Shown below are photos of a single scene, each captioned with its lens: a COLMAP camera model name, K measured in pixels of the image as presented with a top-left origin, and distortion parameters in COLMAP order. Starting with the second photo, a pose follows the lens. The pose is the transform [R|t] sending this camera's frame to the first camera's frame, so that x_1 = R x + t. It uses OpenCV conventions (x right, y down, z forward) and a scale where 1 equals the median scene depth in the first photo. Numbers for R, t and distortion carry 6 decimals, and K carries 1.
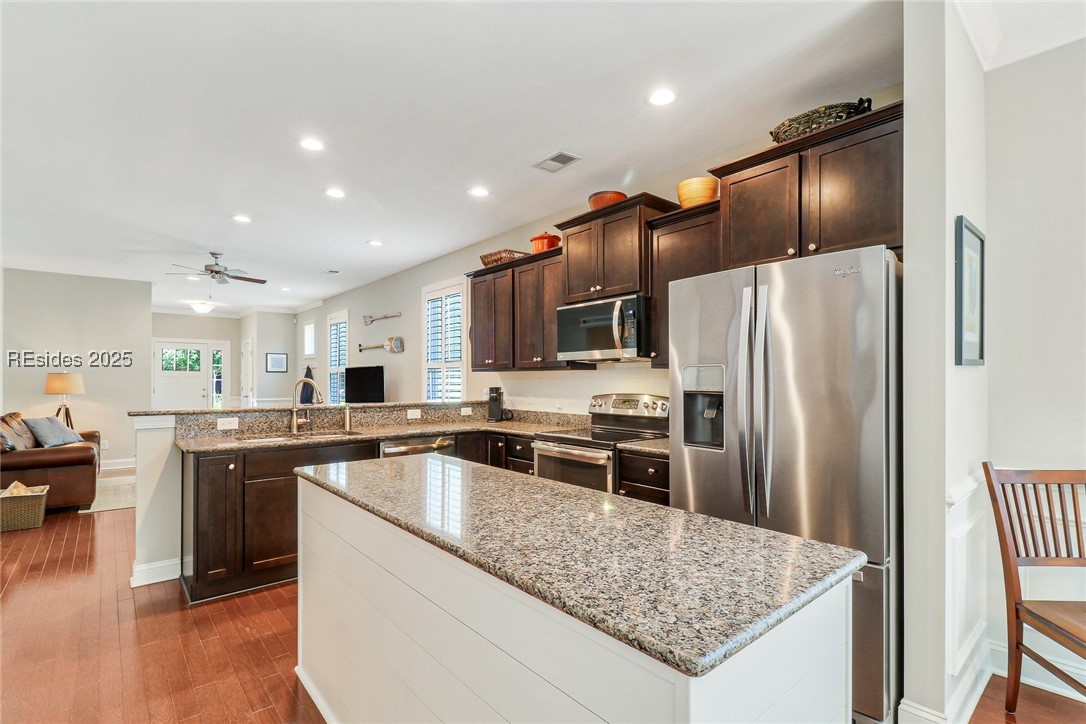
lens RADIAL K [[497.8, 0, 546.5], [0, 497.8, 378.6], [0, 0, 1]] dist [0.003292, 0.001159]
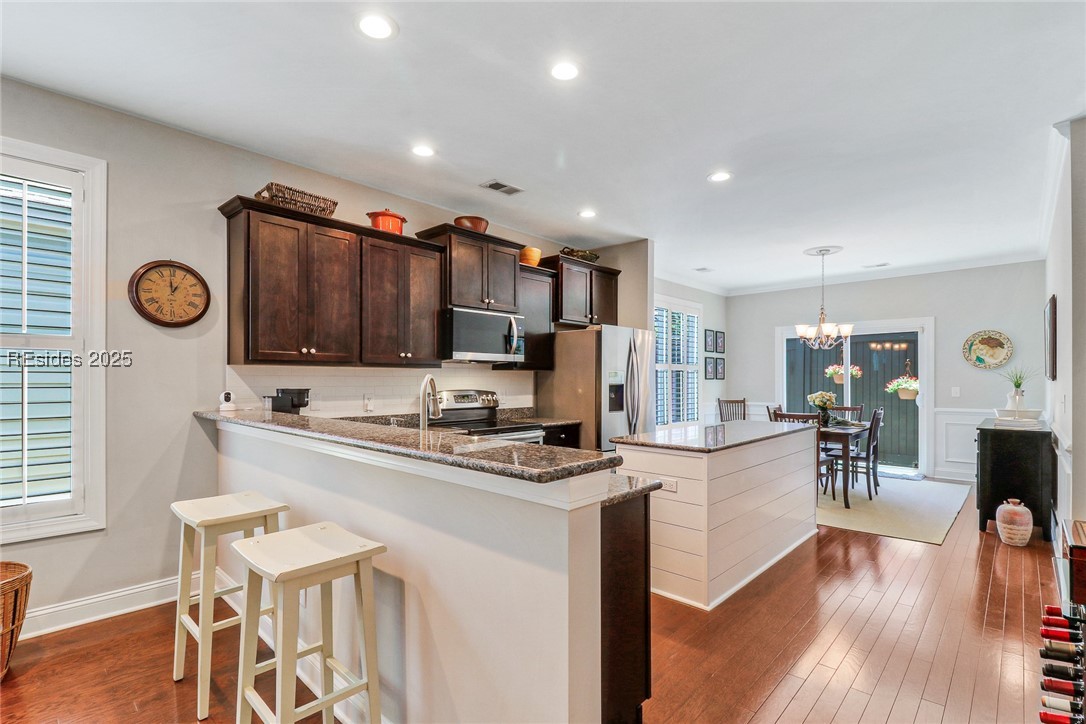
lens RADIAL K [[503.9, 0, 545.5], [0, 503.9, 377.9], [0, 0, 1]] dist [0.001926, -0.000661]
pose [[-0.096339, 0.004156, 0.995340, -0.815389], [-0.003141, 0.999985, -0.004480, 0.005098], [-0.995344, -0.003558, -0.096325, 0.724084]]
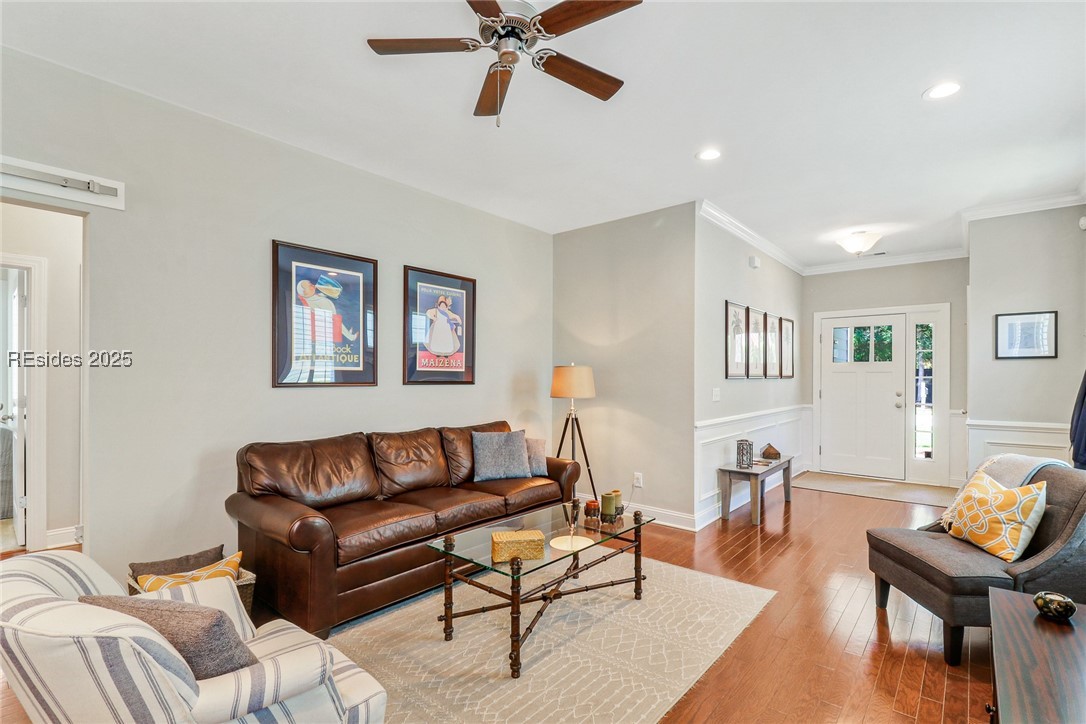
lens RADIAL K [[503.9, 0, 545.5], [0, 503.9, 377.9], [0, 0, 1]] dist [0.001926, -0.000661]
pose [[0.155398, 0.002844, -0.987848, -0.421730], [0.001995, 0.999993, 0.003193, 0.000317], [0.987850, -0.002466, 0.155391, 1.194856]]
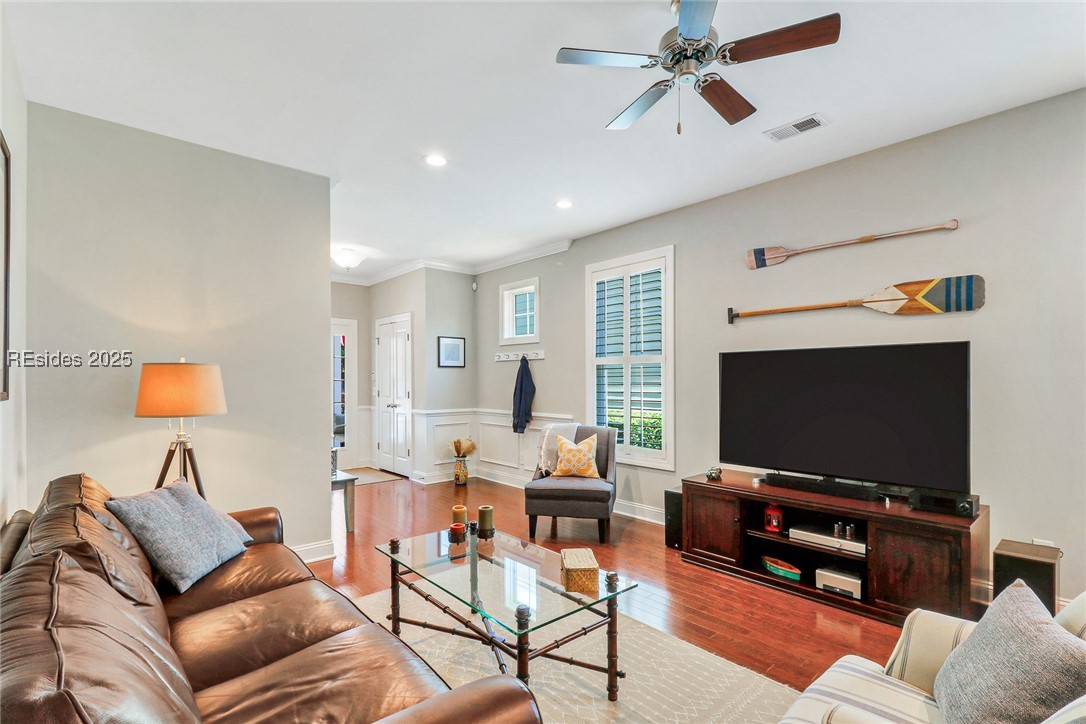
lens RADIAL K [[503.9, 0, 545.5], [0, 503.9, 377.9], [0, 0, 1]] dist [0.001926, -0.000661]
pose [[0.999991, -0.003600, -0.002237, -0.929587], [0.003594, 0.999990, -0.002612, 0.003611], [0.002247, 0.002604, 0.999994, 0.820837]]
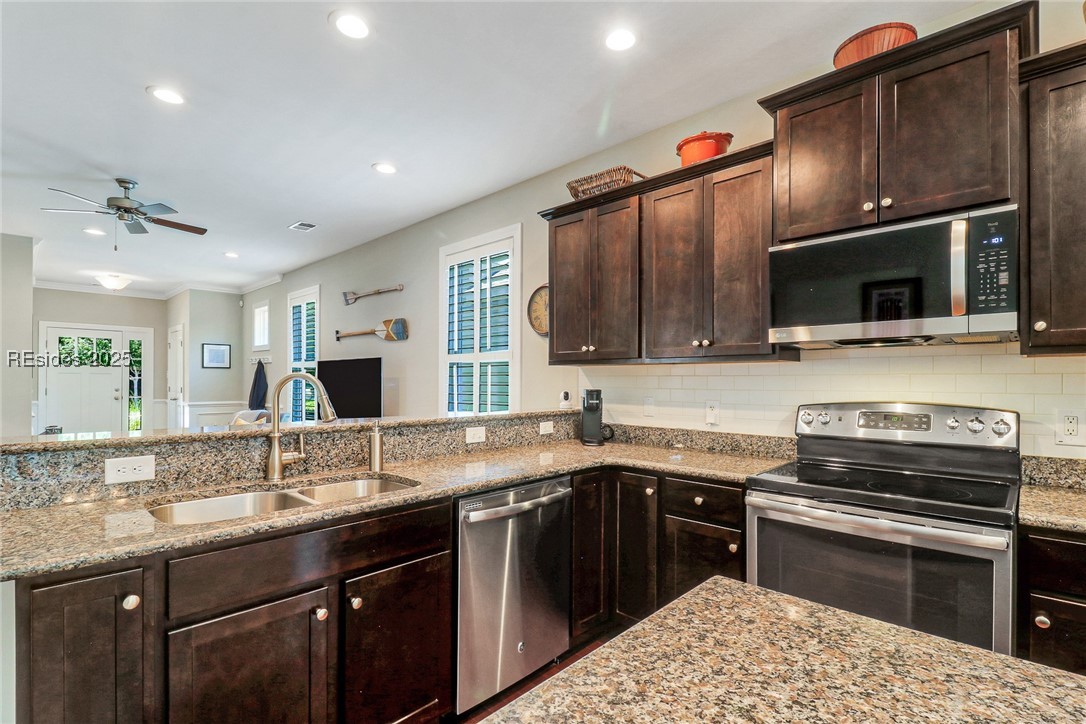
lens RADIAL K [[503.9, 0, 545.5], [0, 503.9, 377.9], [0, 0, 1]] dist [0.001926, -0.000661]
pose [[0.995798, 0.003899, 0.091489, -0.220664], [-0.003698, 0.999990, -0.002370, 0.004229], [-0.091498, 0.002021, 0.995803, 0.367767]]
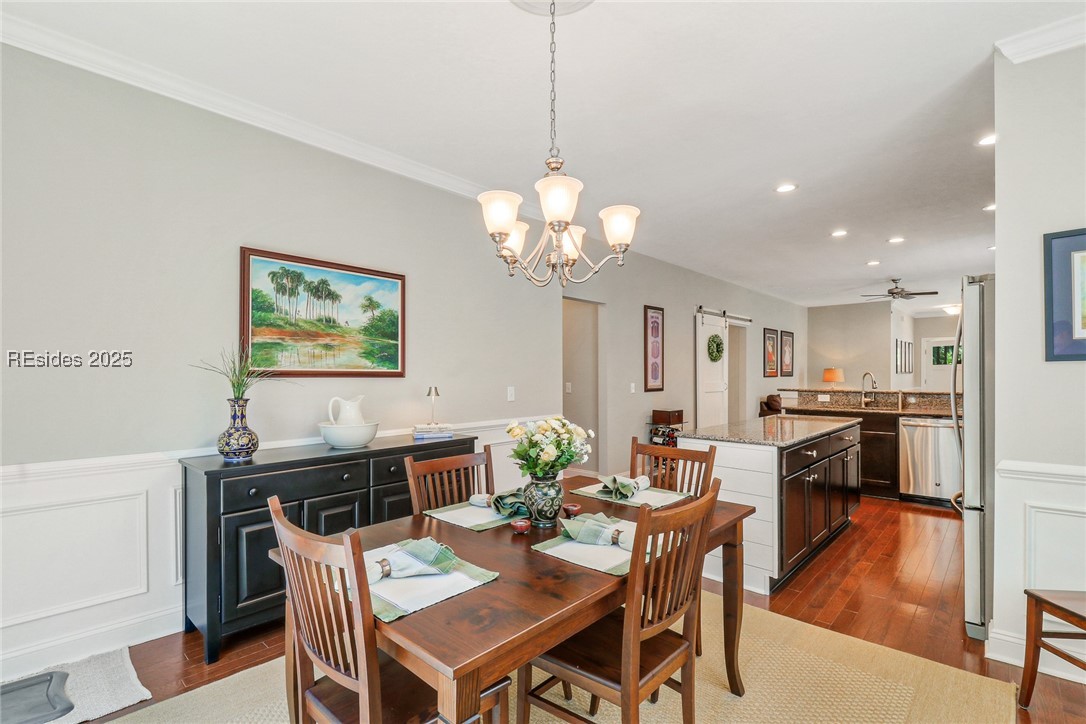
lens RADIAL K [[503.9, 0, 545.5], [0, 503.9, 377.9], [0, 0, 1]] dist [0.001926, -0.000661]
pose [[0.106524, 0.006821, -0.994287, 0.733765], [0.002938, 0.999970, 0.007175, 0.003167], [0.994306, -0.003686, 0.106501, -0.110544]]
